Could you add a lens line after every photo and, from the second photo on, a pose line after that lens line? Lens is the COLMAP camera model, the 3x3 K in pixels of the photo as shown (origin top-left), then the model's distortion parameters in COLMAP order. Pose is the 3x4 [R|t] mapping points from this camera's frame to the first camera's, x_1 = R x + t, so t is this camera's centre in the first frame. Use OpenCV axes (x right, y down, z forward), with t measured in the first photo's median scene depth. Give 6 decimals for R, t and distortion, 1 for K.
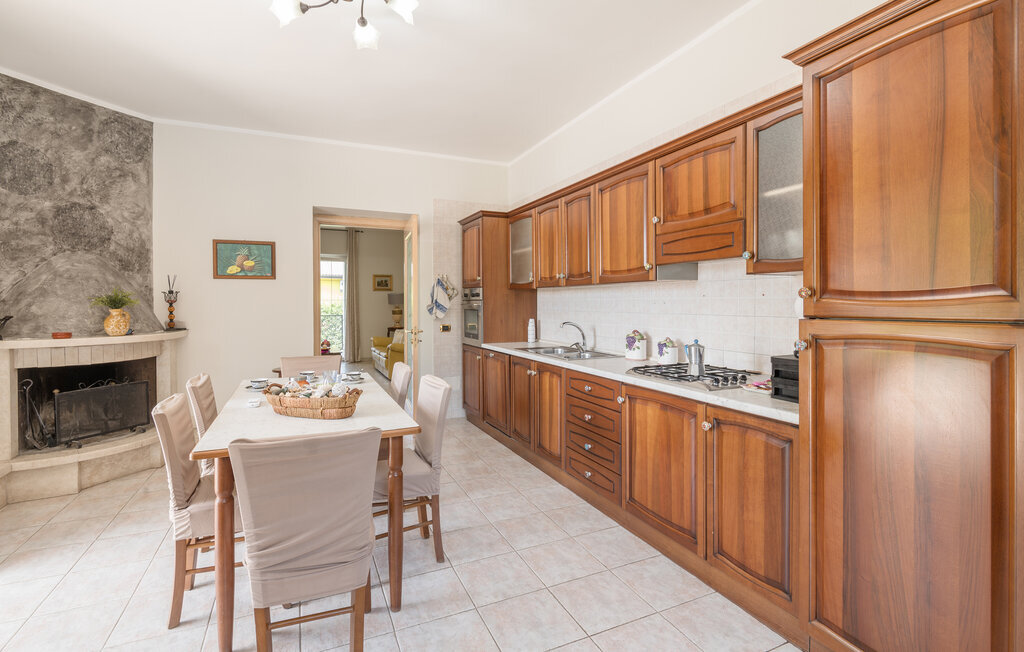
lens RADIAL K [[465.9, 0, 510.8], [0, 465.9, 304.1], [0, 0, 1]] dist [0.003608, -0.007298]
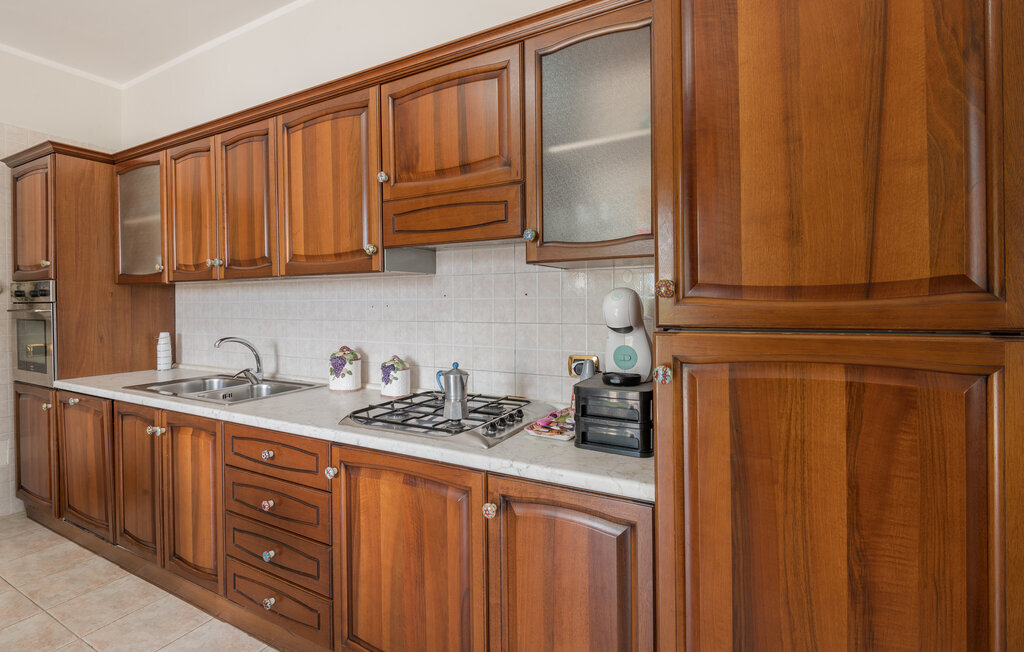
lens RADIAL K [[465.9, 0, 510.8], [0, 465.9, 304.1], [0, 0, 1]] dist [0.003608, -0.007298]
pose [[0.793203, -0.006676, 0.608920, 0.052343], [0.008942, 0.999960, -0.000685, -0.002720], [-0.608891, 0.005988, 0.793231, 0.346062]]
